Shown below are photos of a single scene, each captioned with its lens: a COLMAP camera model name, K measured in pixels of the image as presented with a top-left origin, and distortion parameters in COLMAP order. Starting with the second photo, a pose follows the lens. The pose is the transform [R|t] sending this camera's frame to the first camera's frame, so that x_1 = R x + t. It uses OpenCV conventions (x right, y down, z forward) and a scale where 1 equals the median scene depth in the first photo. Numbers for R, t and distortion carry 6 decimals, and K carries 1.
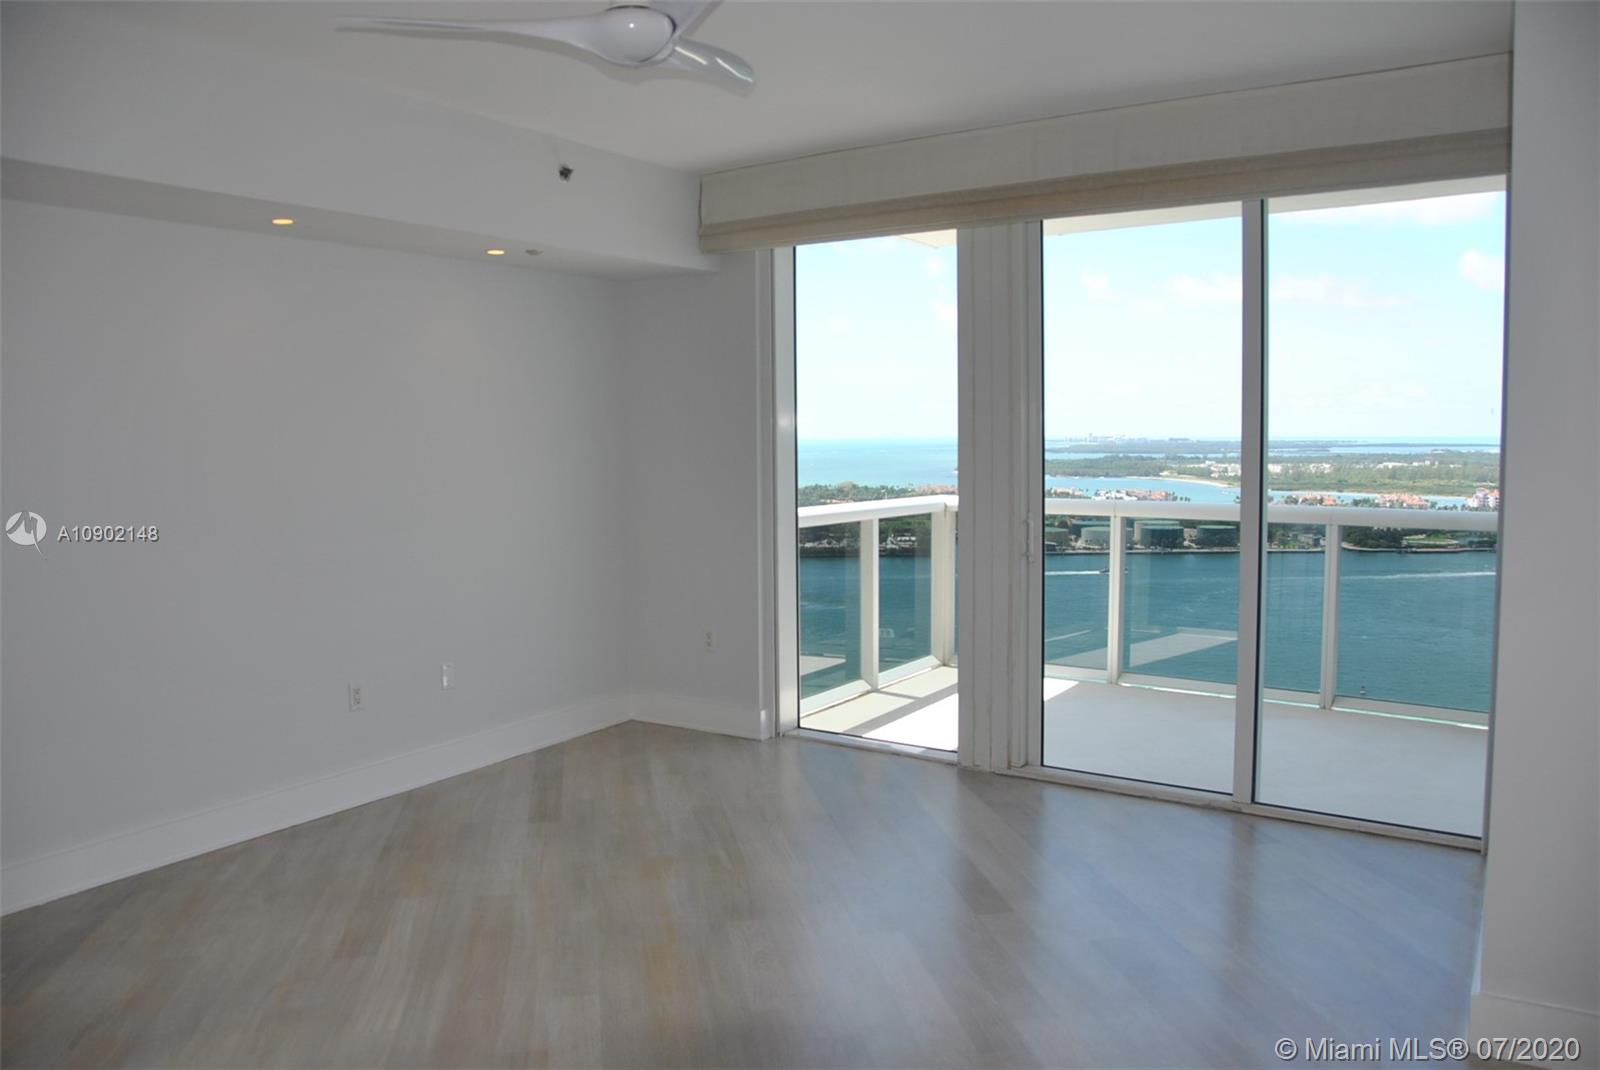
lens RADIAL K [[1267.4, 0, 800.0], [0, 1267.4, 535.0], [0, 0, 1]] dist [-0.163261, 0.129162]
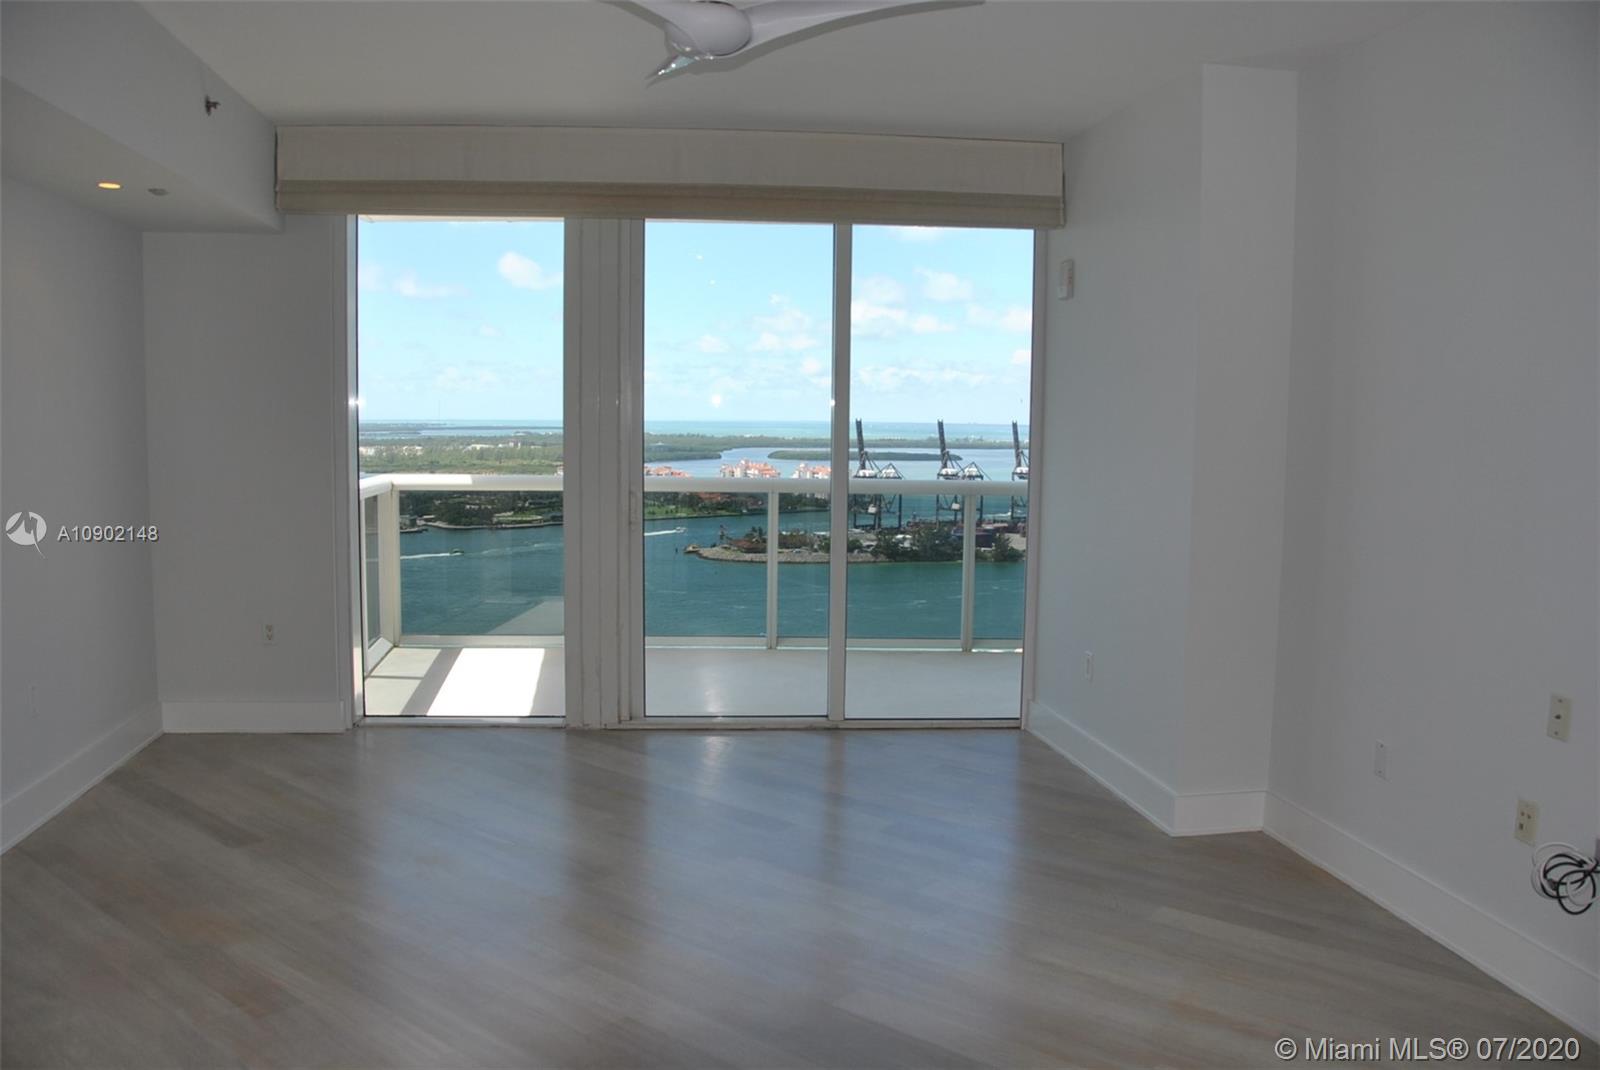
lens RADIAL K [[1267.4, 0, 800.0], [0, 1267.4, 535.0], [0, 0, 1]] dist [-0.163261, 0.129162]
pose [[0.758404, -0.043238, 0.650349, -0.362810], [0.034400, 0.999062, 0.026306, 0.001519], [-0.650876, 0.002421, 0.759180, 0.068852]]
